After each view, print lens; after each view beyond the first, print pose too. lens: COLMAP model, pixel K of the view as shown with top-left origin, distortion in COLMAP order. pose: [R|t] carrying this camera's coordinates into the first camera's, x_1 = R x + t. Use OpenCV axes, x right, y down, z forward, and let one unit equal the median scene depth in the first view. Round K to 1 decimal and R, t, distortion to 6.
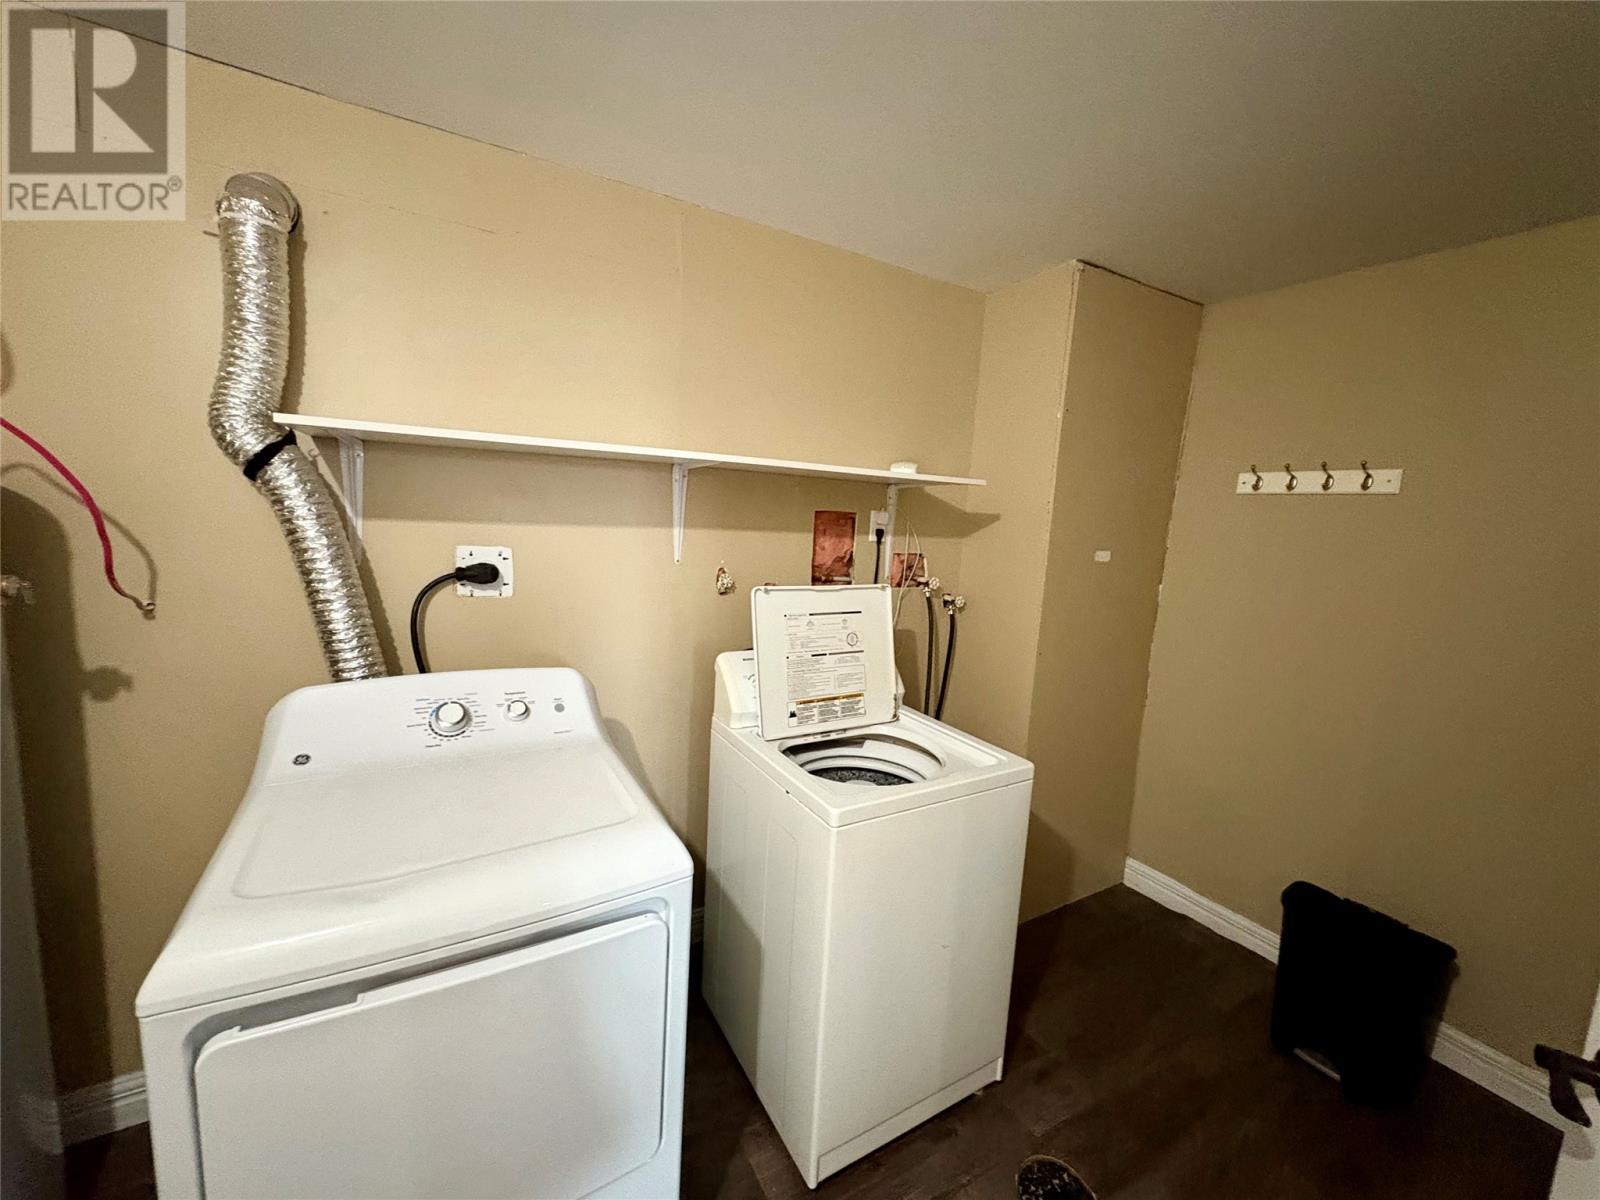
lens RADIAL K [[636.5, 0, 798.9], [0, 636.5, 595.8], [0, 0, 1]] dist [0.001594, 0.000130]
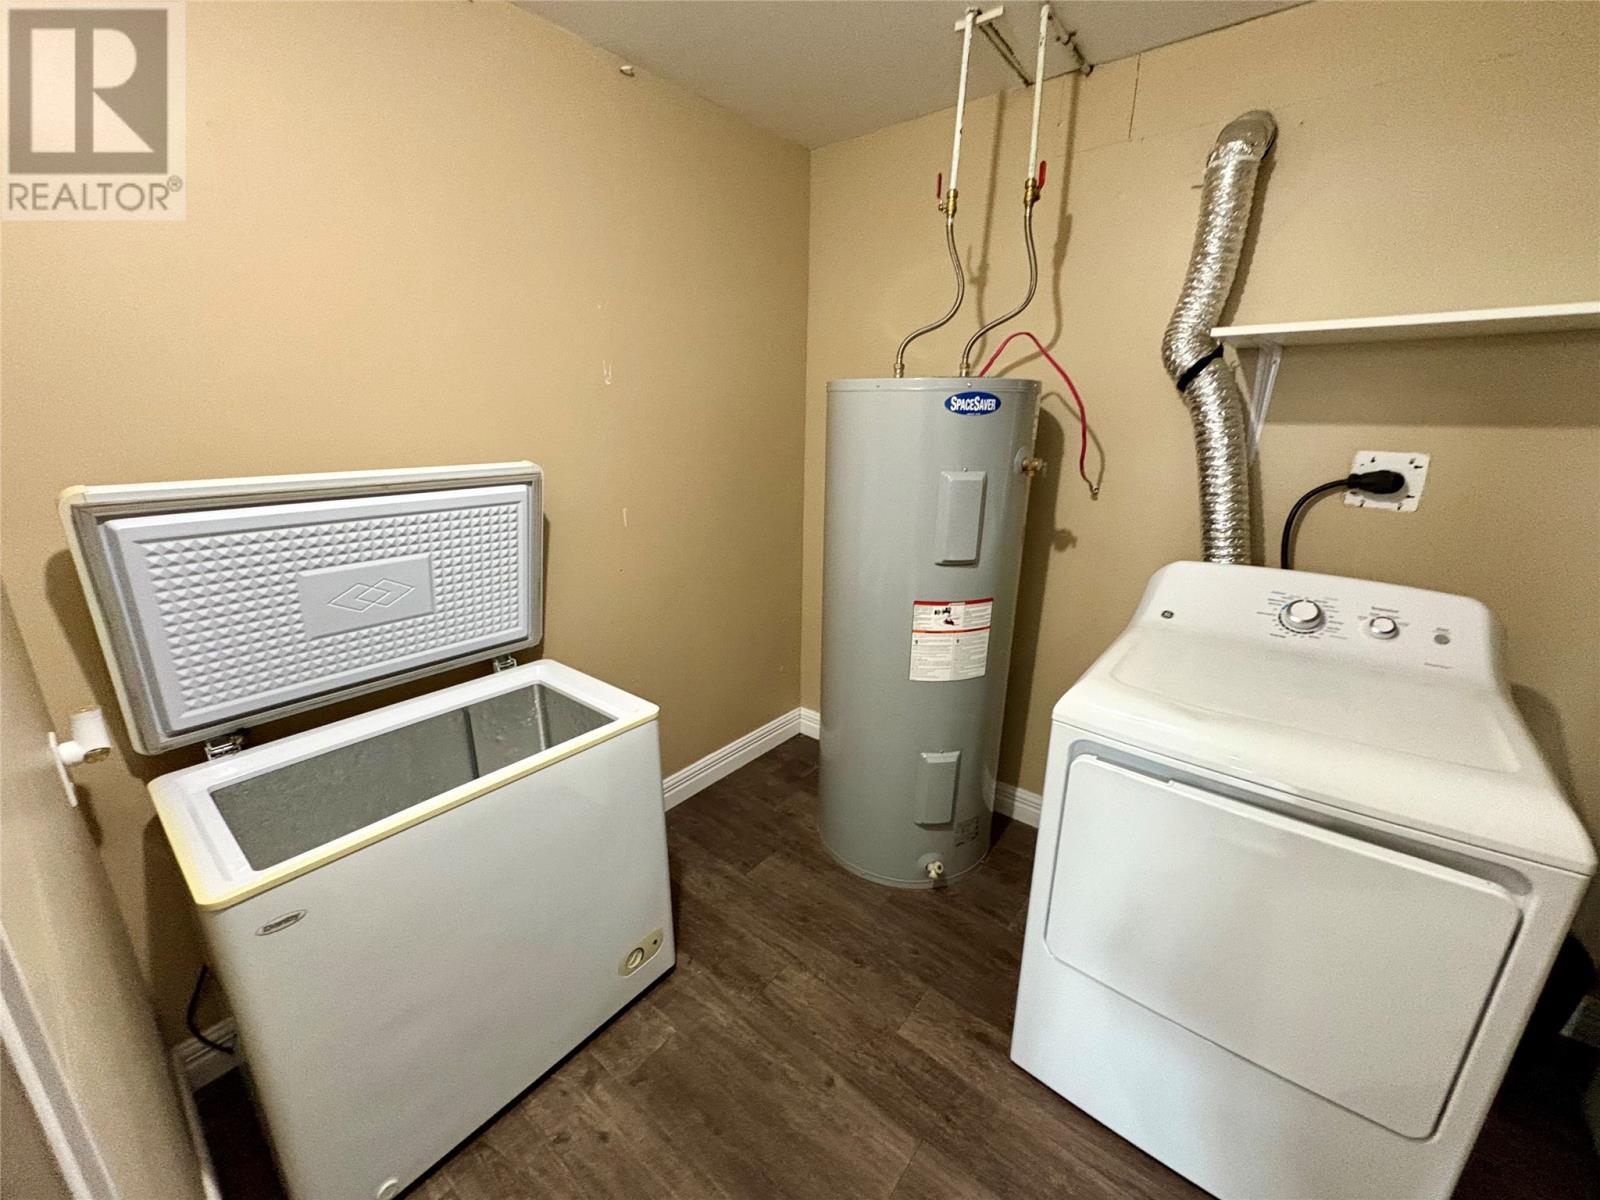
lens RADIAL K [[636.5, 0, 798.5], [0, 636.5, 600.1], [0, 0, 1]] dist [0.001594, 0.000130]
pose [[0.350364, 0.213585, -0.911936, 0.097449], [-0.117914, 0.975964, 0.183279, 0.074565], [0.929162, 0.043316, 0.367127, -0.129025]]
